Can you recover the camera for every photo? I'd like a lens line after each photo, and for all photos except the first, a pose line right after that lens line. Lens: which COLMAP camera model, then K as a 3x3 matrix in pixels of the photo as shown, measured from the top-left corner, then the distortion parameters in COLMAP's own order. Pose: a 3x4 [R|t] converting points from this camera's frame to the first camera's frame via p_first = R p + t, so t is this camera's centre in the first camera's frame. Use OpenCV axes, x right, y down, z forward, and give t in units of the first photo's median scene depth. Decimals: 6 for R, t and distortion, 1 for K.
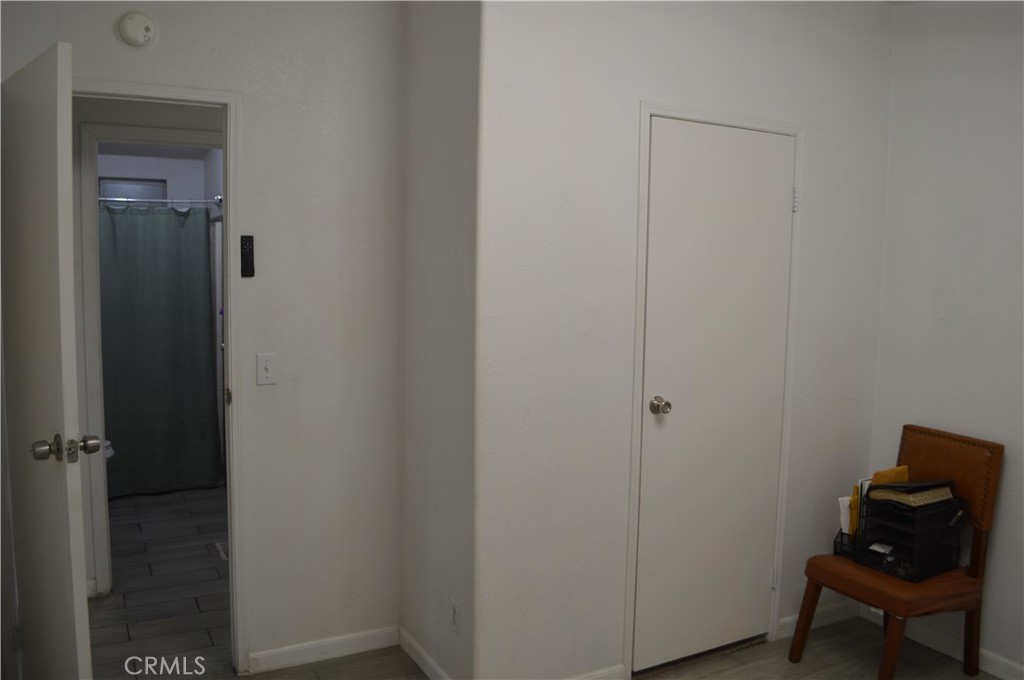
lens RADIAL K [[793.9, 0, 512.0], [0, 793.9, 340.0], [0, 0, 1]] dist [-0.068661, 0.003128]
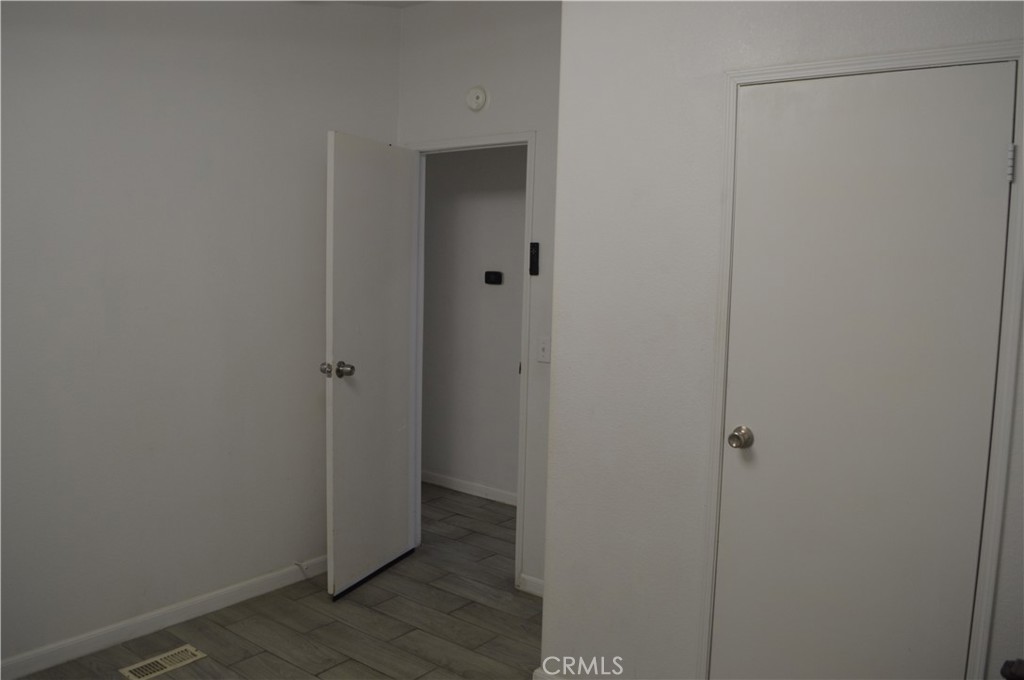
lens RADIAL K [[818.0, 0, 524.3], [0, 818.0, 342.9], [0, 0, 1]] dist [-0.080454, 0.014004]
pose [[0.398800, 0.089155, -0.912694, 0.872064], [-0.105930, 0.993079, 0.050722, -0.036913], [0.910899, 0.076454, 0.405484, 0.462633]]
